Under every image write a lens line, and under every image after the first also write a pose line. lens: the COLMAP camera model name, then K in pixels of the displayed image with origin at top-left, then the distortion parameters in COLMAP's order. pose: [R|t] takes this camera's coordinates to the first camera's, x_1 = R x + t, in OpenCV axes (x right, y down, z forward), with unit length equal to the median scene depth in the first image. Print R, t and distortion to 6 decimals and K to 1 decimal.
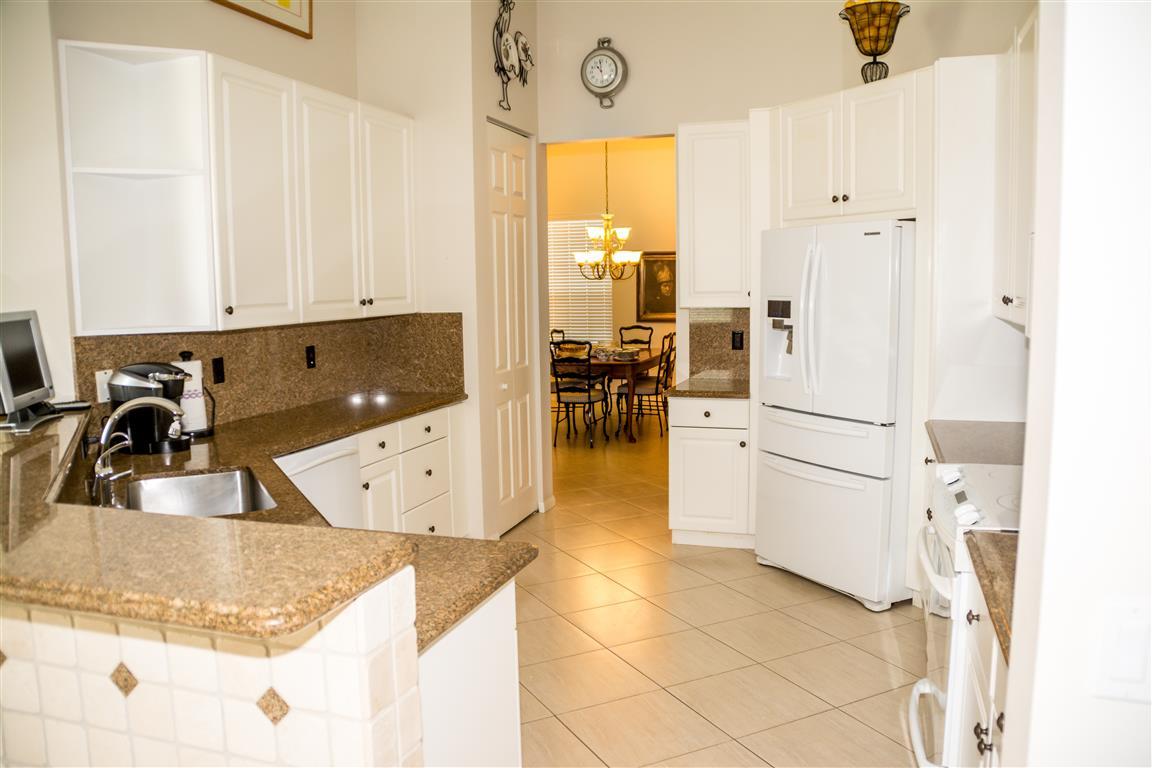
lens RADIAL K [[880.7, 0, 576.0], [0, 880.7, 384.0], [0, 0, 1]] dist [-0.153923, 0.094567]
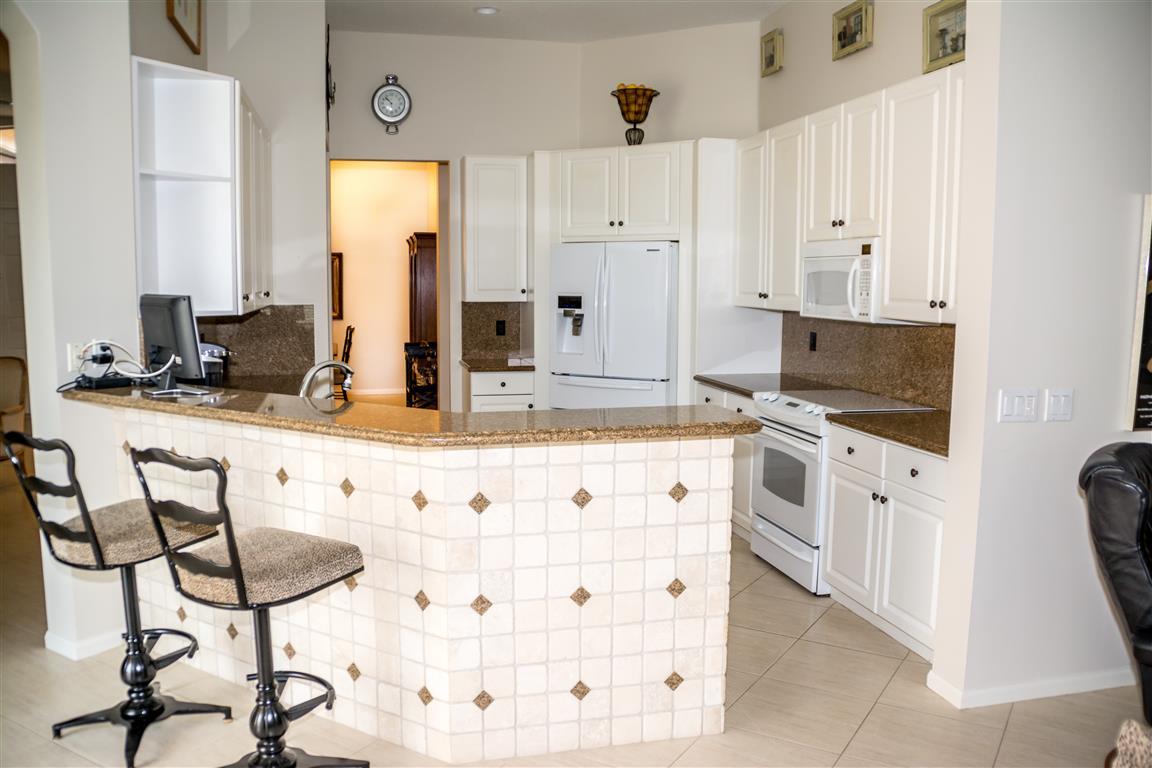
lens RADIAL K [[880.7, 0, 576.0], [0, 880.7, 384.0], [0, 0, 1]] dist [-0.153923, 0.094567]
pose [[0.860056, -0.037979, 0.508783, -0.447478], [0.038772, 0.999207, 0.009048, 0.028581], [-0.508724, 0.011945, 0.860847, -0.178040]]
